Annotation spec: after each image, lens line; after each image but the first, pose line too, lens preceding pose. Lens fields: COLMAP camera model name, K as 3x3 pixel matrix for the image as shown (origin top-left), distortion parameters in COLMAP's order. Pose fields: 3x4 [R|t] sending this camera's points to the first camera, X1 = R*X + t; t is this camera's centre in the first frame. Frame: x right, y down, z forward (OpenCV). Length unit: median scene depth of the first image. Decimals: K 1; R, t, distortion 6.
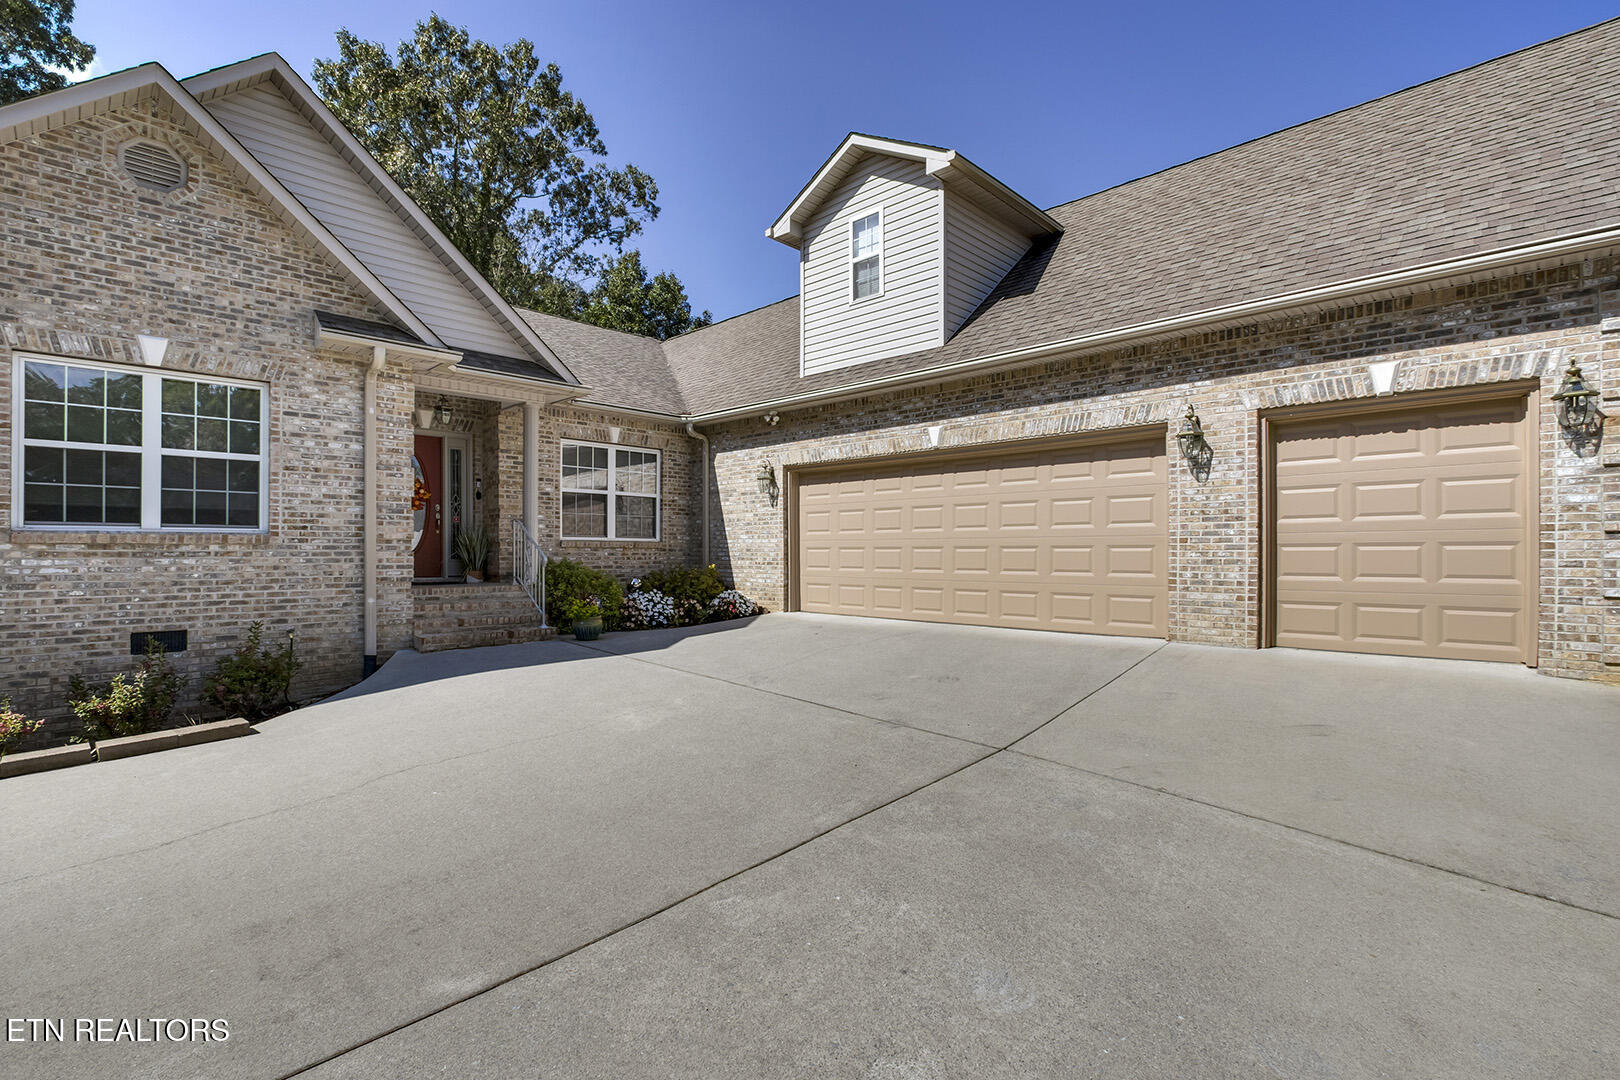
lens RADIAL K [[801.5, 0, 816.9], [0, 801.5, 548.3], [0, 0, 1]] dist [-0.006954, 0.000300]
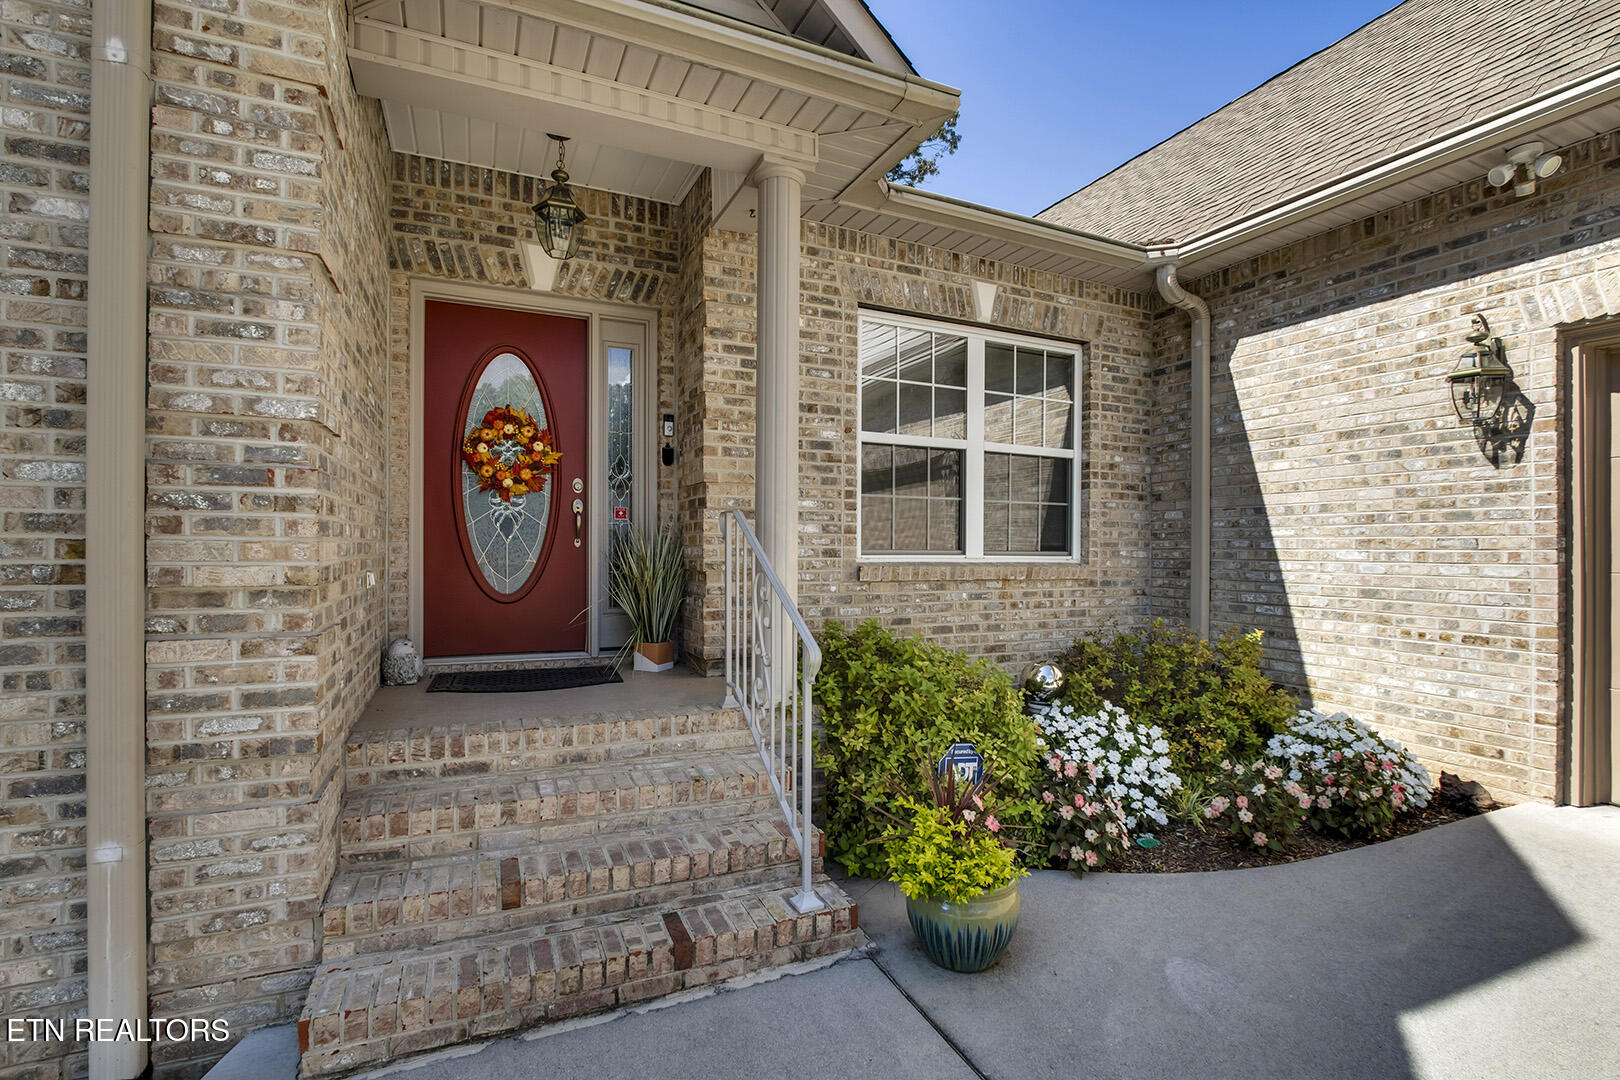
lens RADIAL K [[801.5, 0, 816.9], [0, 801.5, 548.3], [0, 0, 1]] dist [-0.006954, 0.000300]
pose [[0.942185, 0.003232, -0.335077, -0.231129], [-0.002305, 0.999992, 0.003164, -0.021218], [0.335085, -0.002209, 0.942185, 0.695569]]
